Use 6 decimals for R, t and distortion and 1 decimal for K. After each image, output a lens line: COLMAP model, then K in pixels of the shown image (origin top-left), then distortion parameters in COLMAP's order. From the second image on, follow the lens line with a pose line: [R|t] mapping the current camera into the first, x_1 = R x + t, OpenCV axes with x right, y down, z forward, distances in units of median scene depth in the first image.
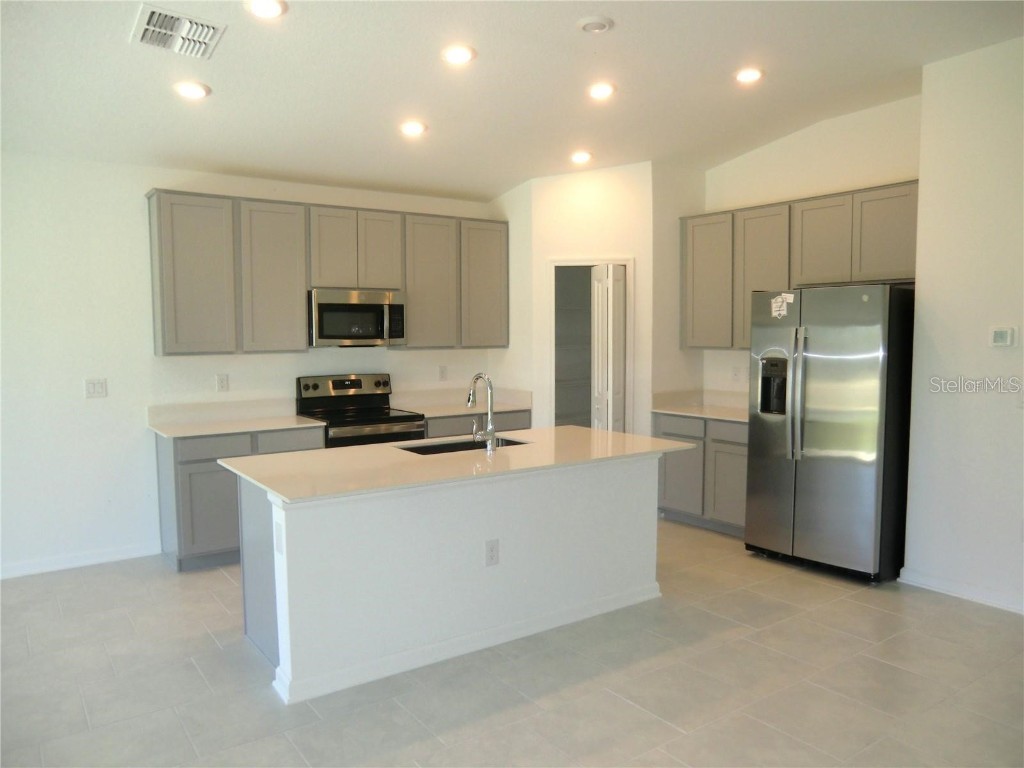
lens RADIAL K [[761.9, 0, 516.6], [0, 761.9, 391.2], [0, 0, 1]] dist [-0.119910, 0.159713]
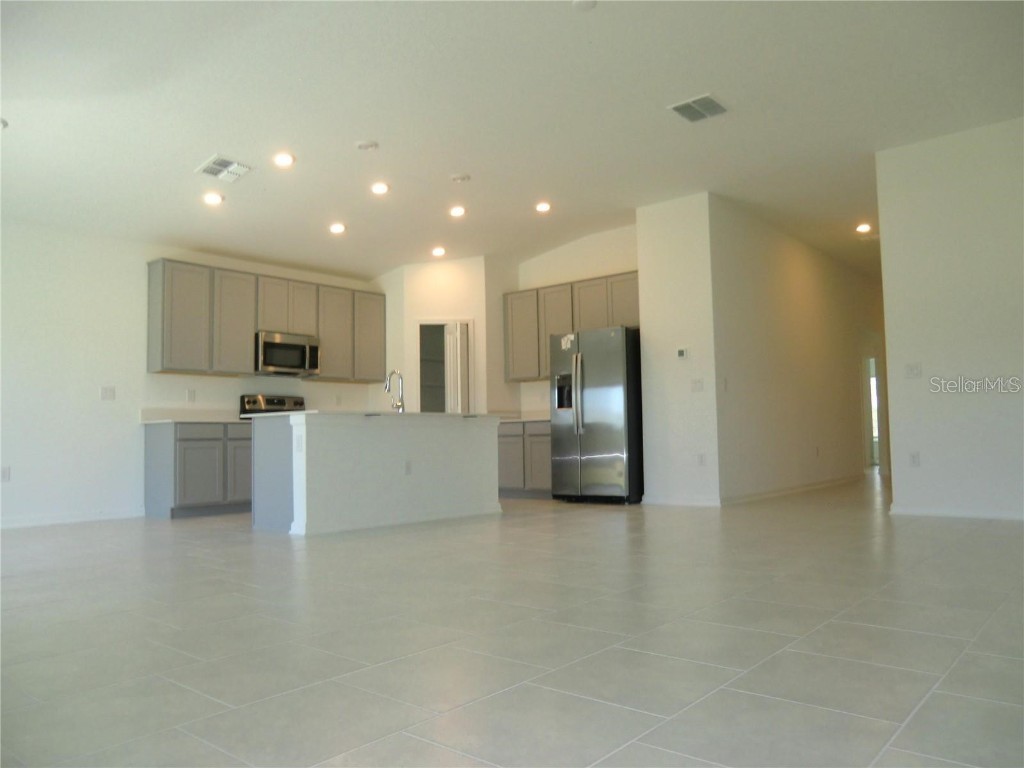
lens RADIAL K [[761.9, 0, 516.6], [0, 761.9, 391.2], [0, 0, 1]] dist [-0.119910, 0.159713]
pose [[0.970129, 0.001447, 0.242586, -0.137592], [0.031086, 0.990997, -0.130226, 0.177556], [-0.240591, 0.133877, 0.961350, -0.484001]]
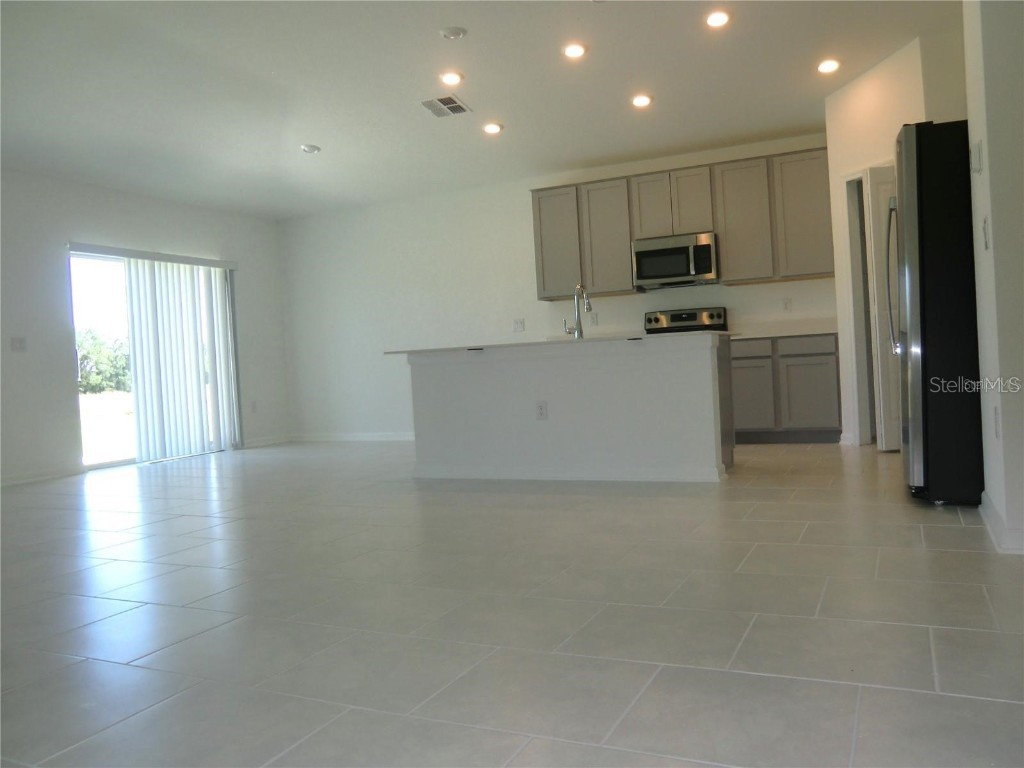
lens RADIAL K [[820.3, 0, 516.3], [0, 820.3, 373.0], [0, 0, 1]] dist [-0.007947, 0.004637]
pose [[0.494836, -0.007477, -0.868954, 0.820210], [-0.014780, 0.999746, -0.017019, 0.111681], [0.868861, 0.021265, 0.494600, 0.138131]]
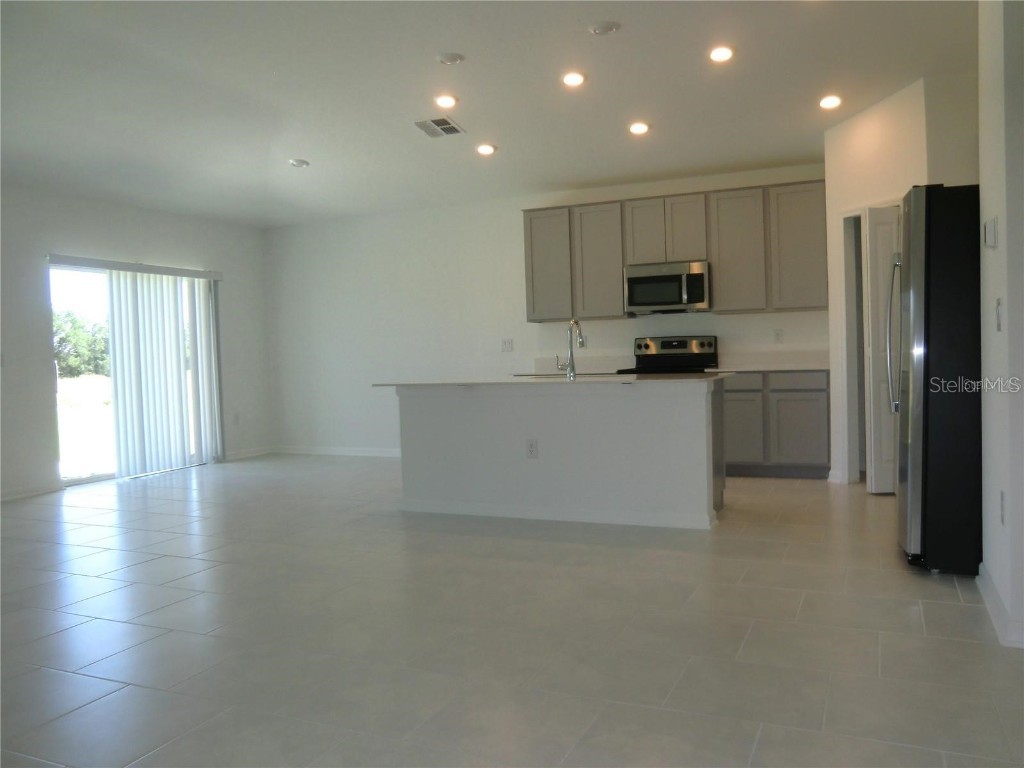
lens RADIAL K [[816.4, 0, 512.0], [0, 816.4, 384.0], [0, 0, 1]] dist [0.000125, -0.005494]
pose [[0.510392, 0.024769, -0.859585, 0.796958], [-0.037741, 0.999267, 0.006385, 0.057621], [0.859113, 0.029183, 0.510953, 0.135950]]
